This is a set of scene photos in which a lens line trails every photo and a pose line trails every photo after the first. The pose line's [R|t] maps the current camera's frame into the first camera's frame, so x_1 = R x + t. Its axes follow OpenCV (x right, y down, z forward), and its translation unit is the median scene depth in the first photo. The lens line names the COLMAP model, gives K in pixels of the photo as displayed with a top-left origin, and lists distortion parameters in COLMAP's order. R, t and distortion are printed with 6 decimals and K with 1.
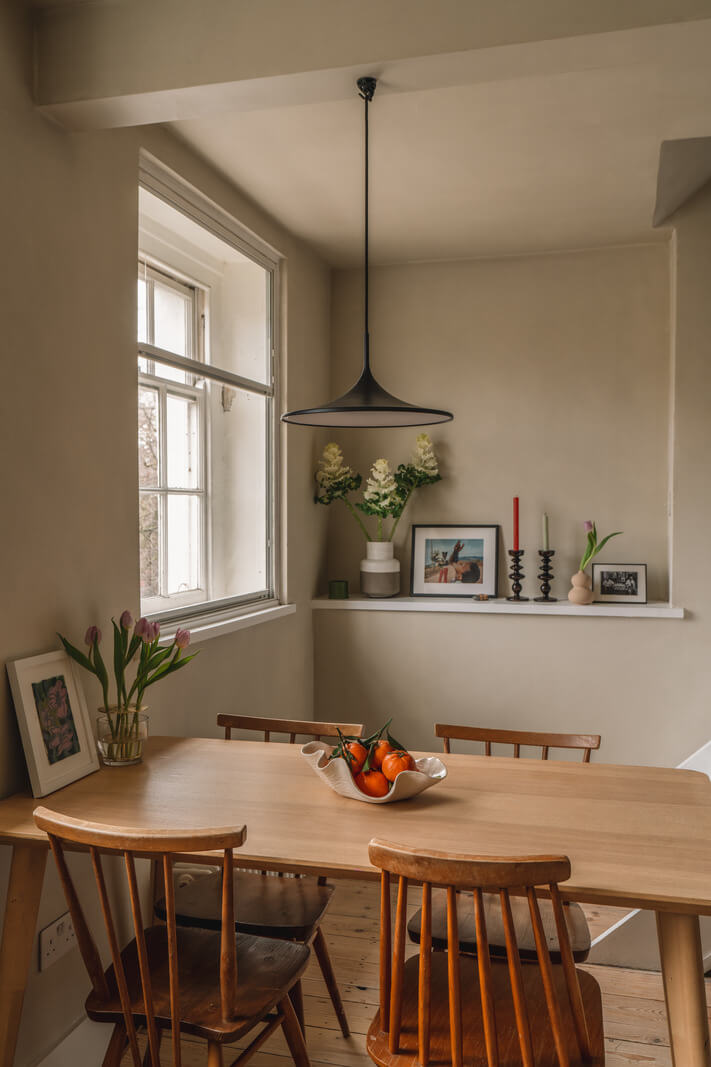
lens RADIAL K [[926.5, 0, 370.2], [0, 926.5, 528.9], [0, 0, 1]] dist [0.001615, 0.004734]
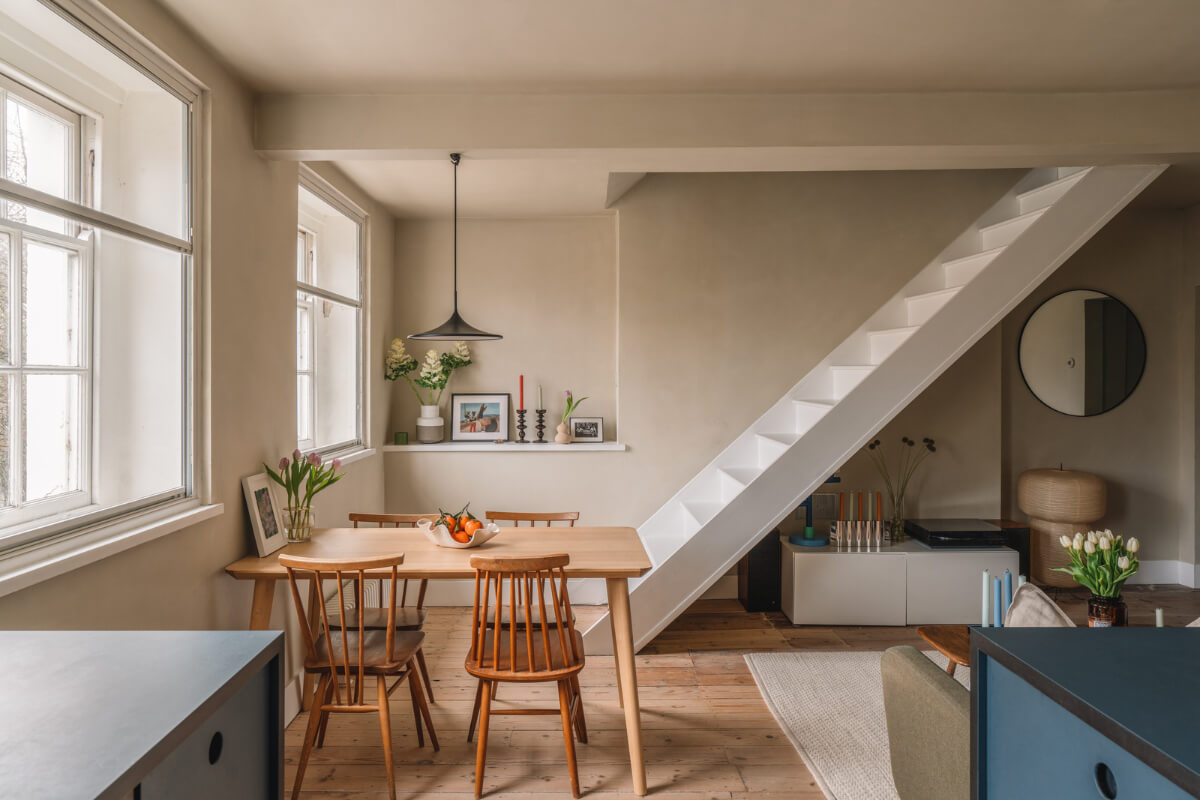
lens RADIAL K [[774.5, 0, 597.6], [0, 774.5, 372.1], [0, 0, 1]] dist [-0.000462, 0.002113]
pose [[0.960075, 0.000949, 0.279741, -0.081658], [0.006901, 0.999610, -0.027077, -0.003973], [-0.279657, 0.027926, 0.959694, -0.272594]]
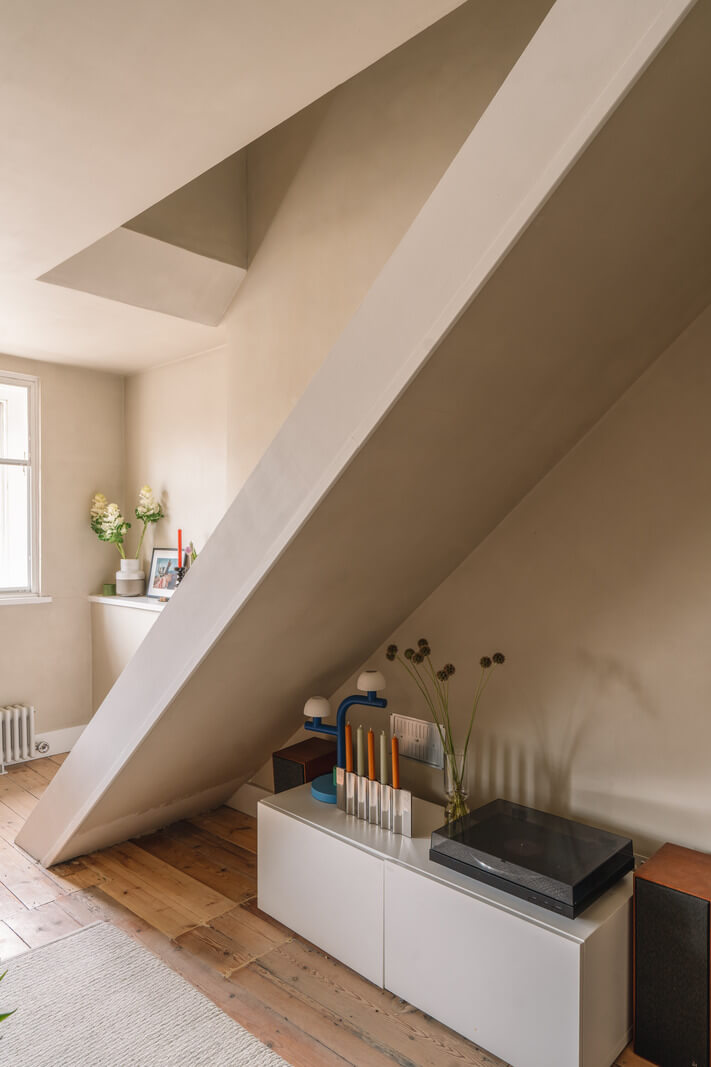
lens RADIAL K [[688.7, 0, 353.3], [0, 688.7, 556.2], [0, 0, 1]] dist [-0.000462, 0.002113]
pose [[0.876776, 0.021158, -0.480434, 0.890932], [-0.016696, 0.999769, 0.013560, -0.012027], [0.480609, -0.003867, 0.876926, 0.211344]]
